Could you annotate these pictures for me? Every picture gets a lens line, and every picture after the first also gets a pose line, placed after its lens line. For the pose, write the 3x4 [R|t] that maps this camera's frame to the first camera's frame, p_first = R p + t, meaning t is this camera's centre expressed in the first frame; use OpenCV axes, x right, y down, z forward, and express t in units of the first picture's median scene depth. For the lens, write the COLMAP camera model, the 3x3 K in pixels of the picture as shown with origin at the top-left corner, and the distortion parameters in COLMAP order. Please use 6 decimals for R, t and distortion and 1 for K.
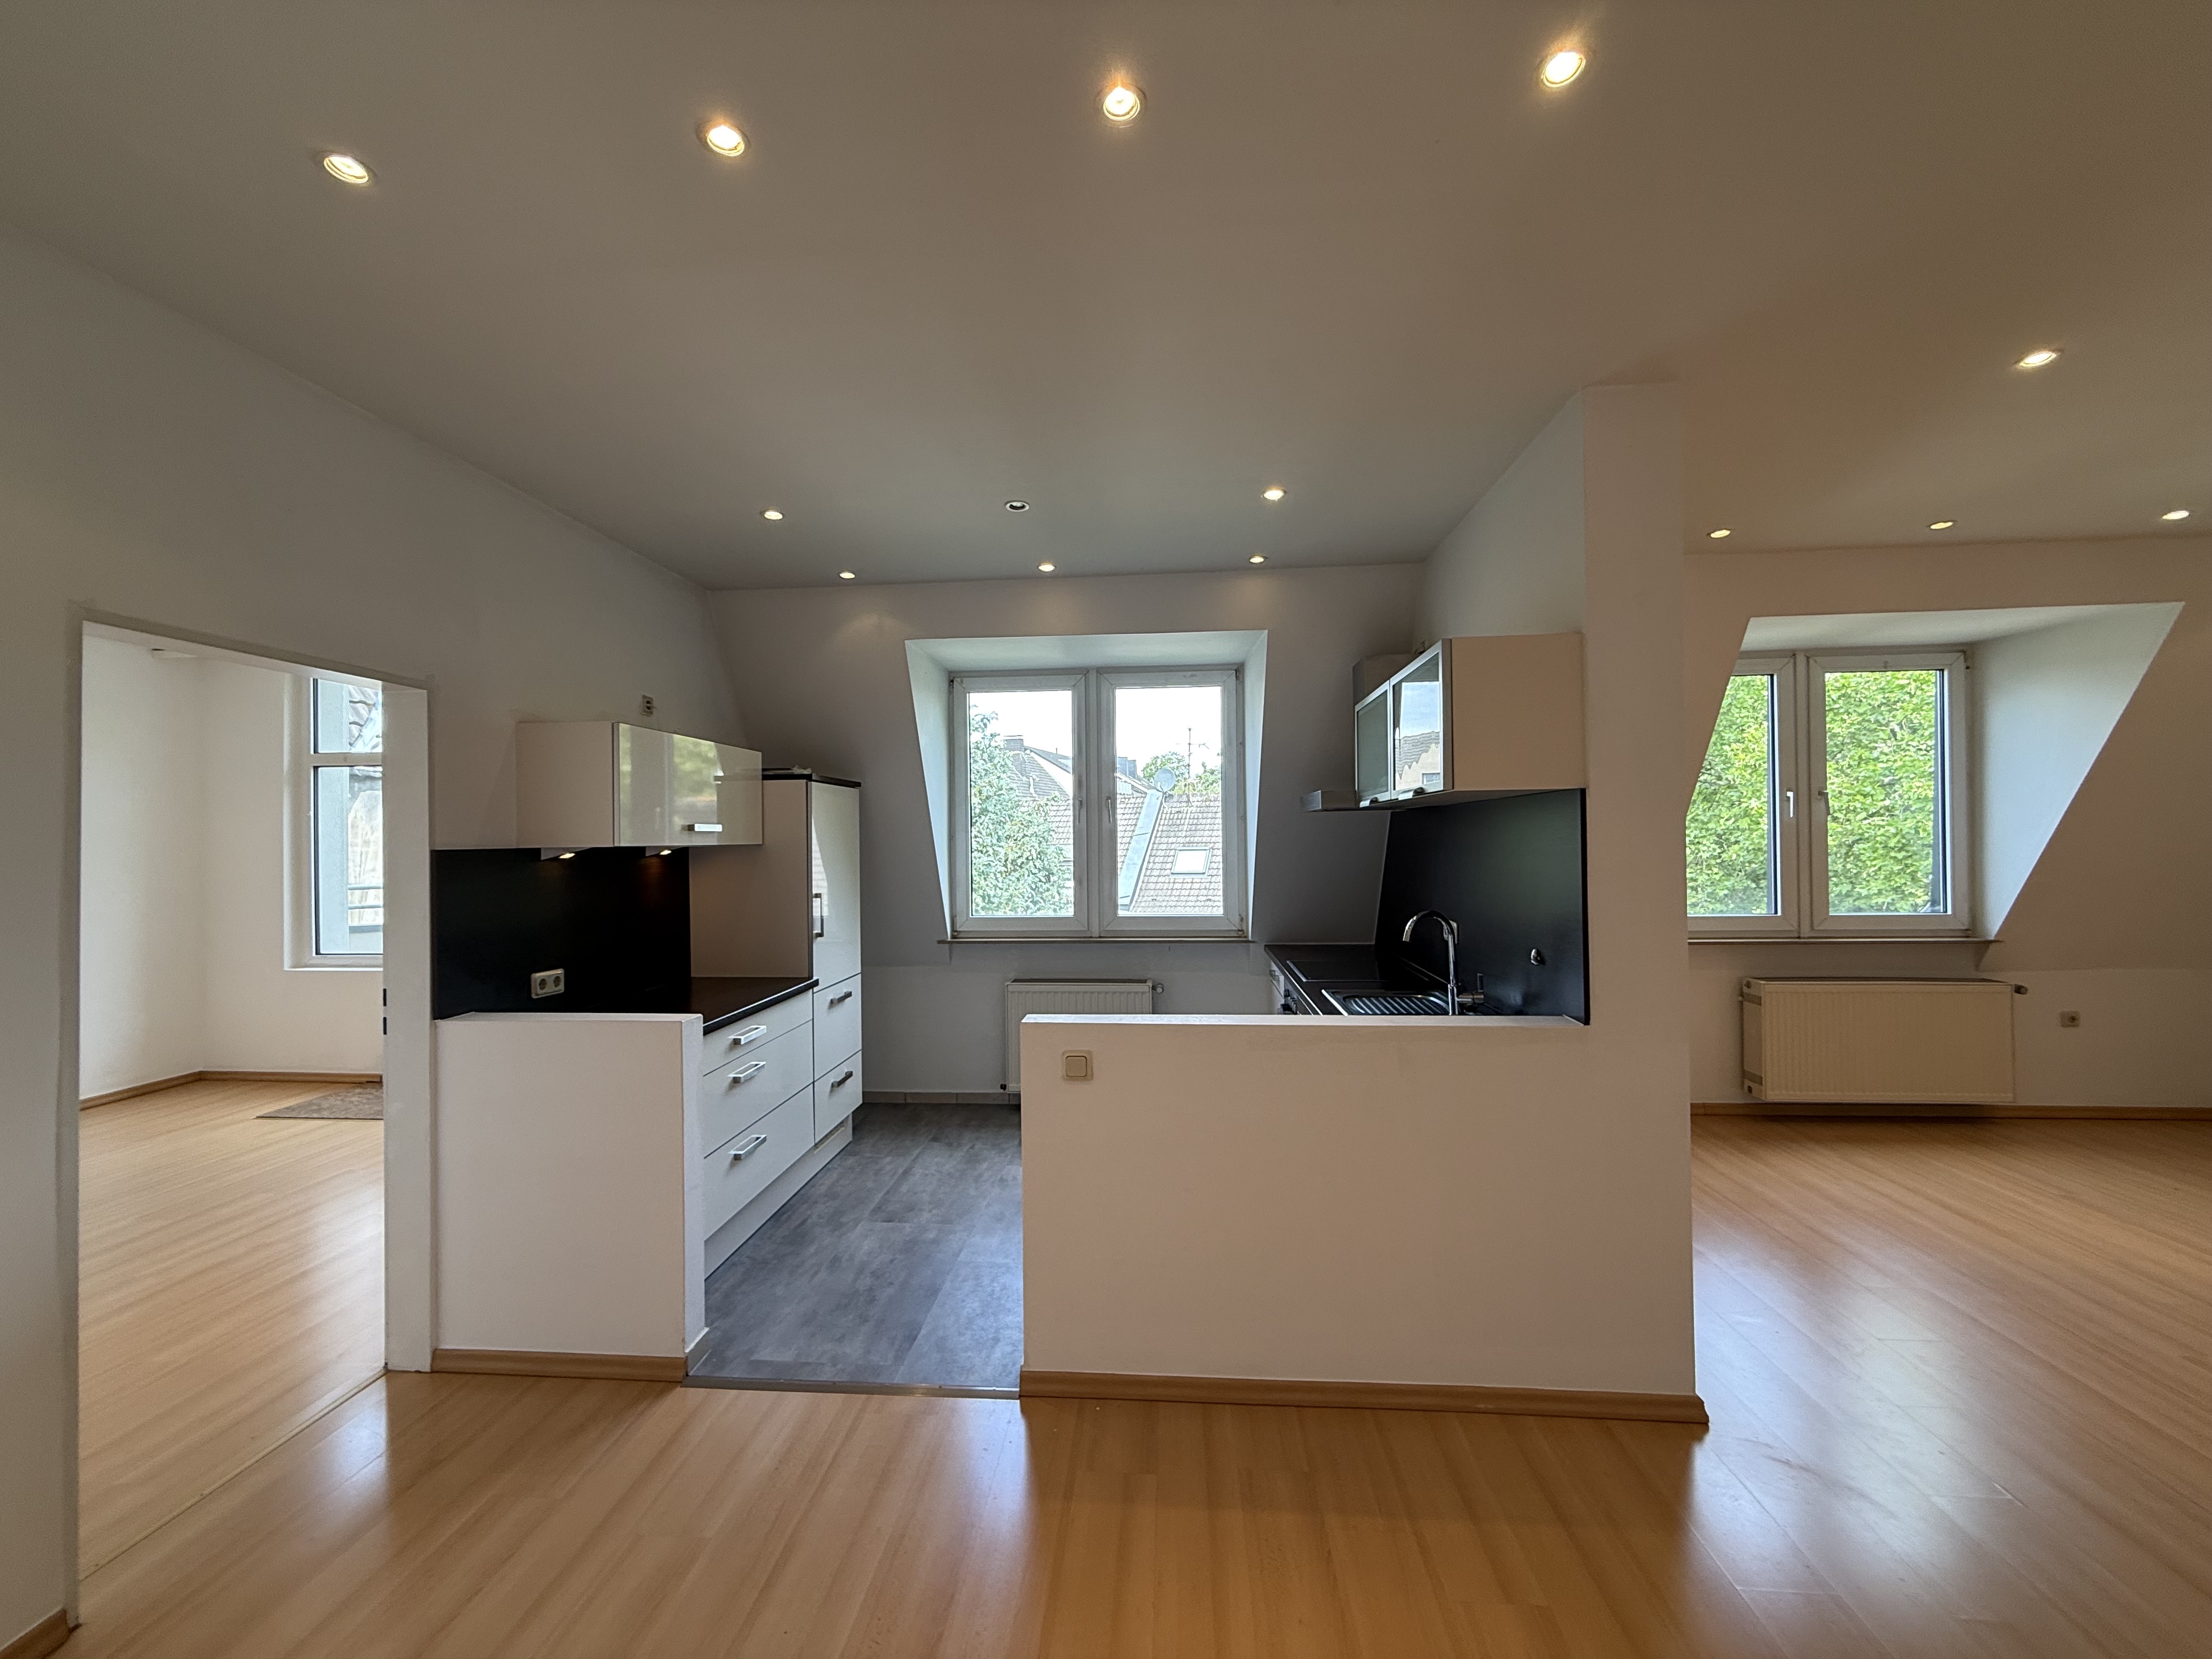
lens RADIAL K [[880.1, 0, 1101.7], [0, 880.1, 837.8], [0, 0, 1]] dist [0.010763, 0.000070]
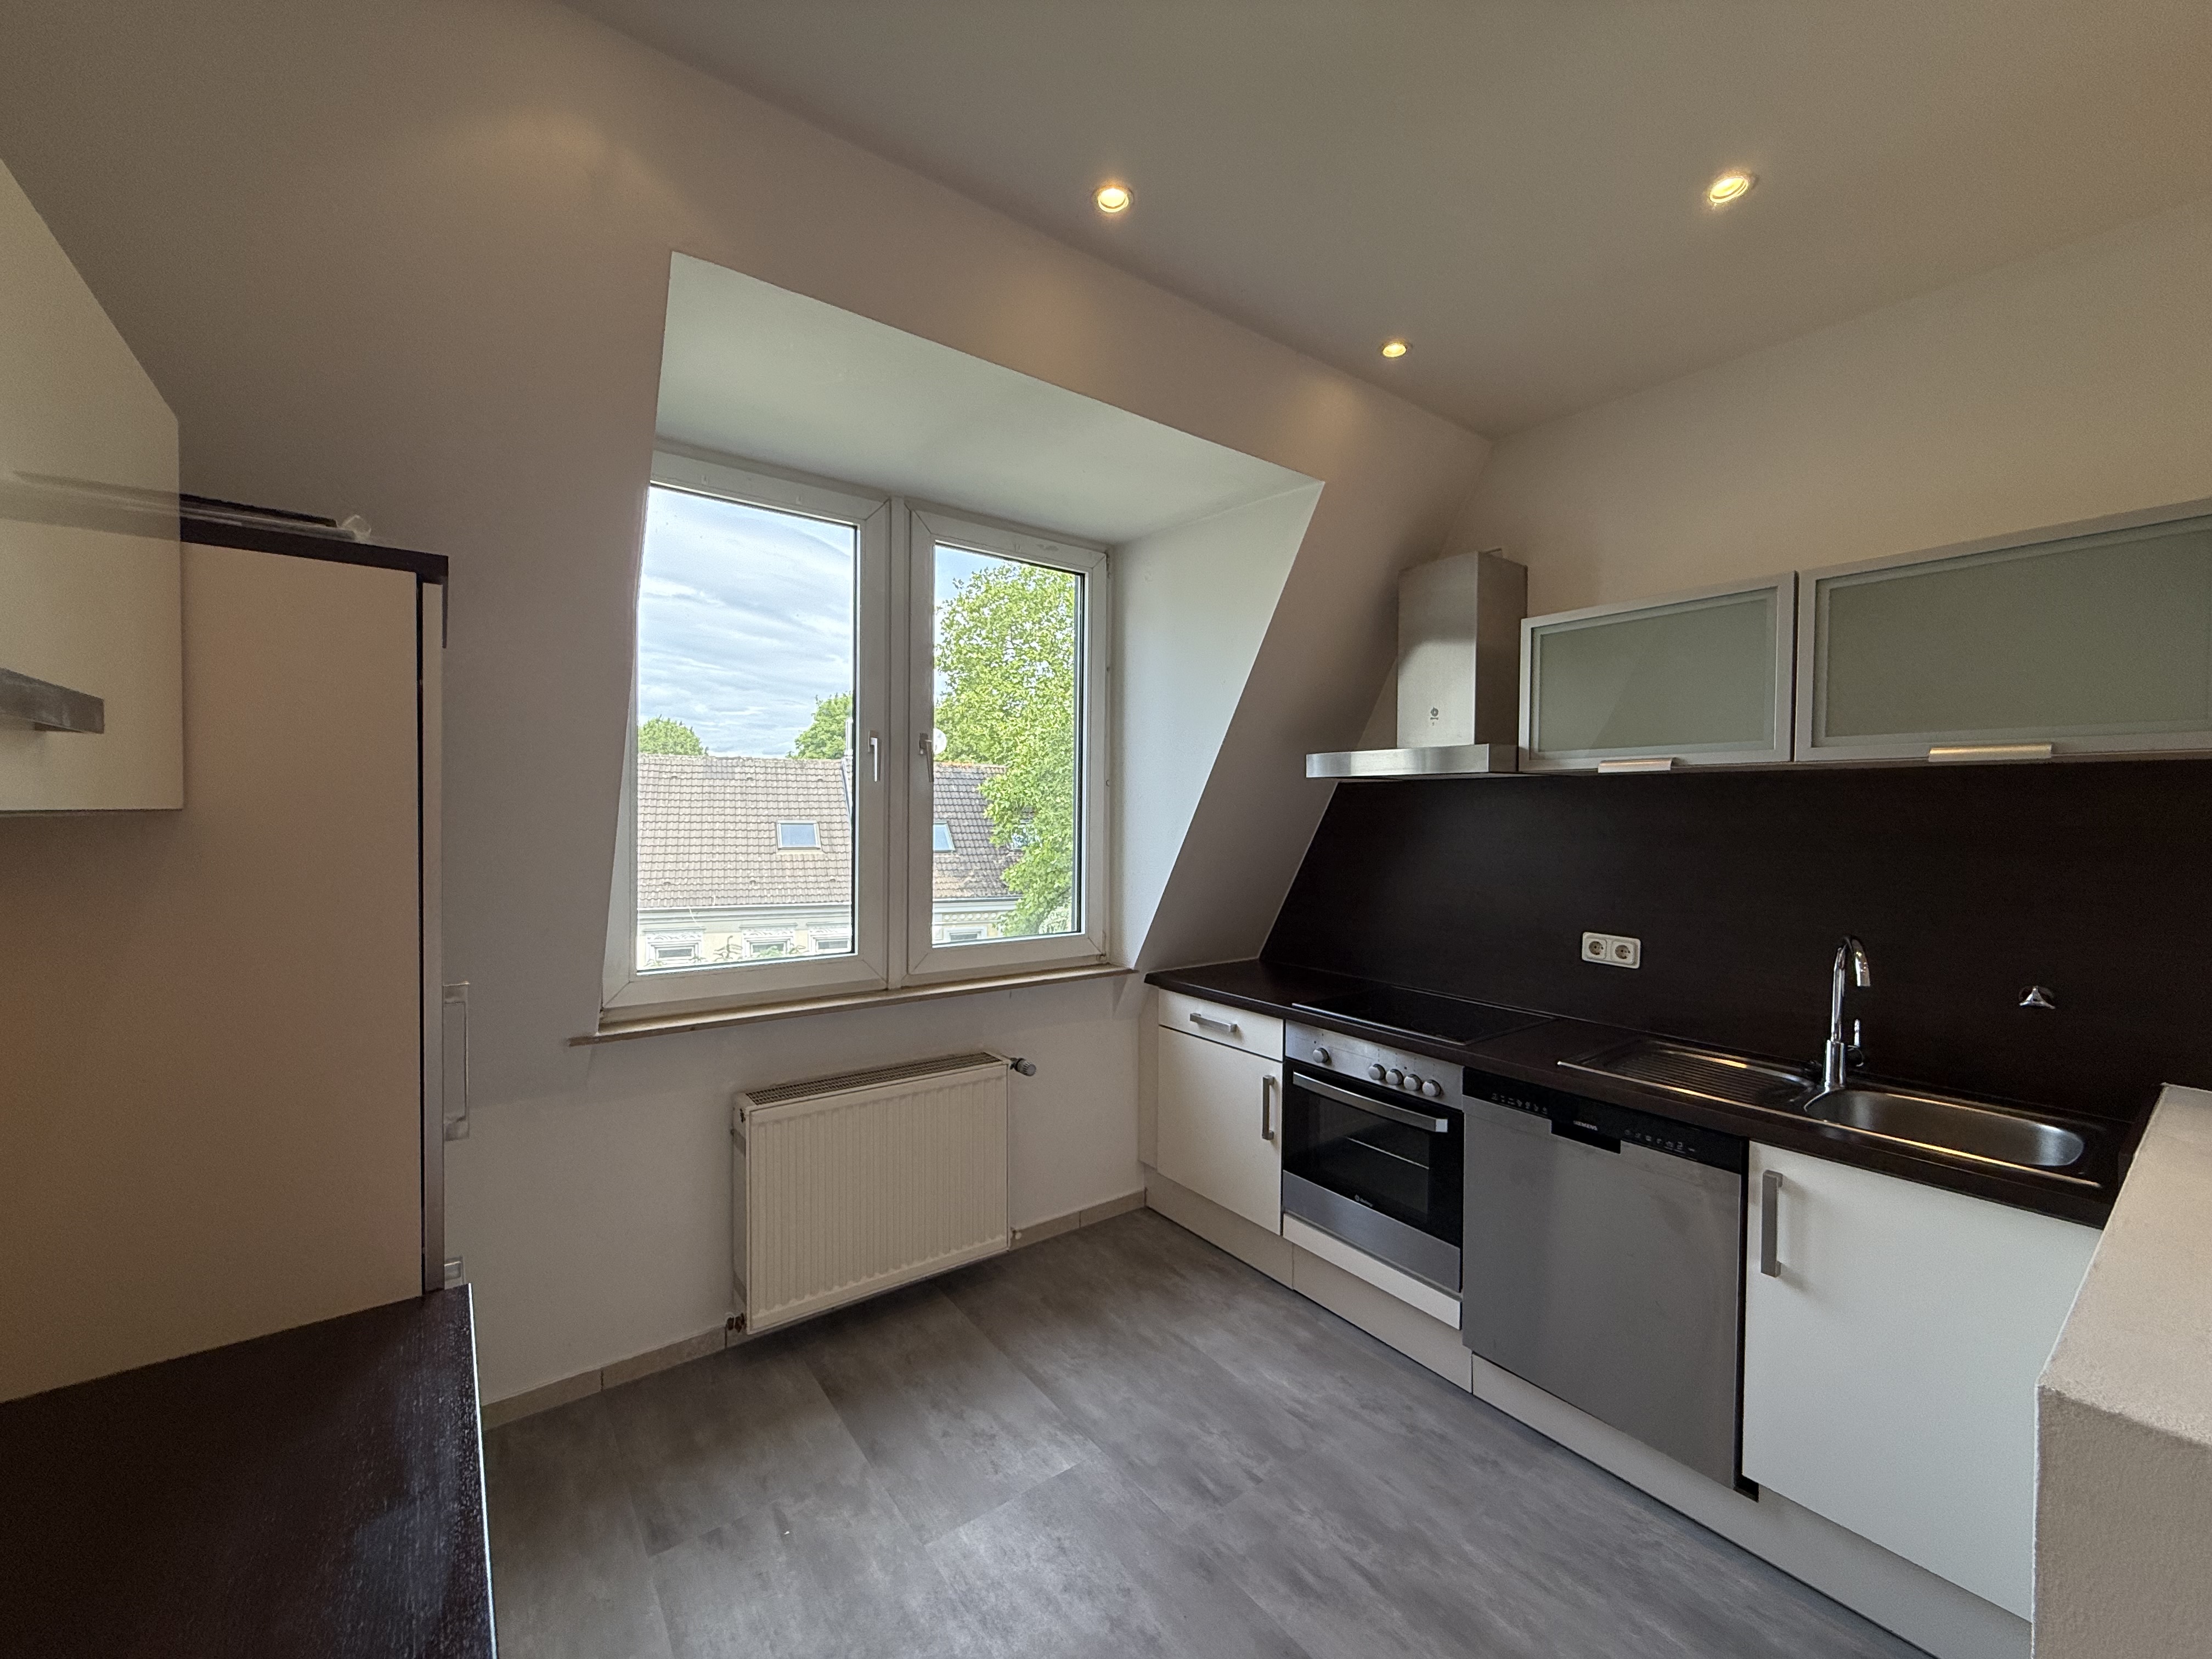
lens RADIAL K [[880.1, 0, 1101.7], [0, 880.1, 837.8], [0, 0, 1]] dist [0.010763, 0.000070]
pose [[0.751266, 0.004526, 0.659984, -0.922596], [-0.026332, 0.999386, 0.023121, 0.006123], [-0.659474, -0.034749, 0.750924, 1.689211]]
